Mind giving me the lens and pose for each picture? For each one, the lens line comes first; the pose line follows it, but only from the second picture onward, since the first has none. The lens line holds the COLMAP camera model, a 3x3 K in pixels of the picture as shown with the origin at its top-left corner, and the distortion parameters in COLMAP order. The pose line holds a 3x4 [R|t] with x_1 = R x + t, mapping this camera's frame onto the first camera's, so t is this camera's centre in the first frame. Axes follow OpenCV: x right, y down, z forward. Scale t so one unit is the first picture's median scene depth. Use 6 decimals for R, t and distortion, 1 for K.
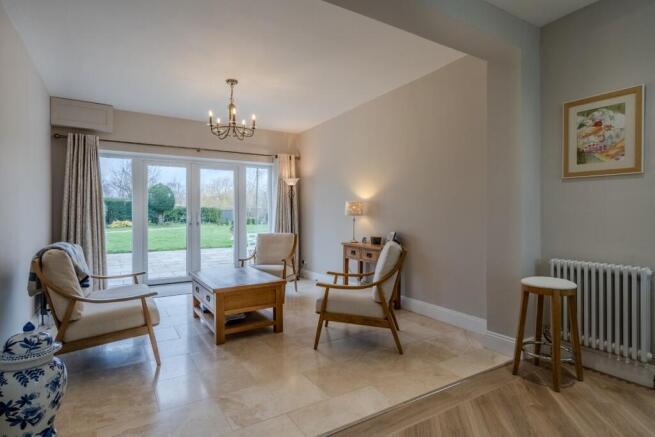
lens RADIAL K [[351.2, 0, 327.4], [0, 351.2, 217.3], [0, 0, 1]] dist [0.002102, 0.000652]
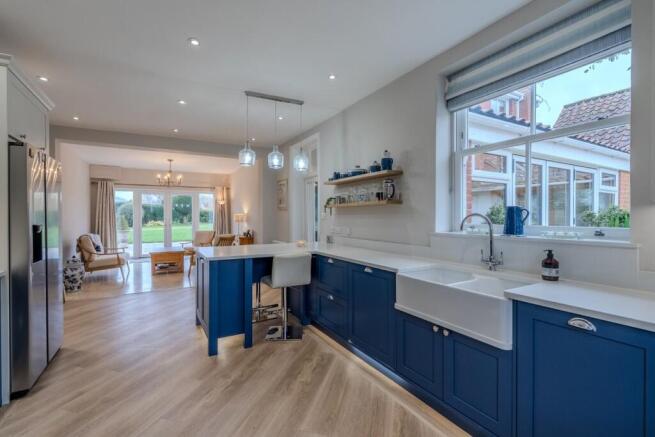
lens RADIAL K [[298.0, 0, 325.3], [0, 298.0, 219.7], [0, 0, 1]] dist [0.001606, 0.000113]
pose [[0.999325, 0.003929, -0.036535, 0.657001], [-0.003708, 0.999974, 0.006139, -0.031033], [0.036558, -0.005999, 0.999314, -0.699468]]
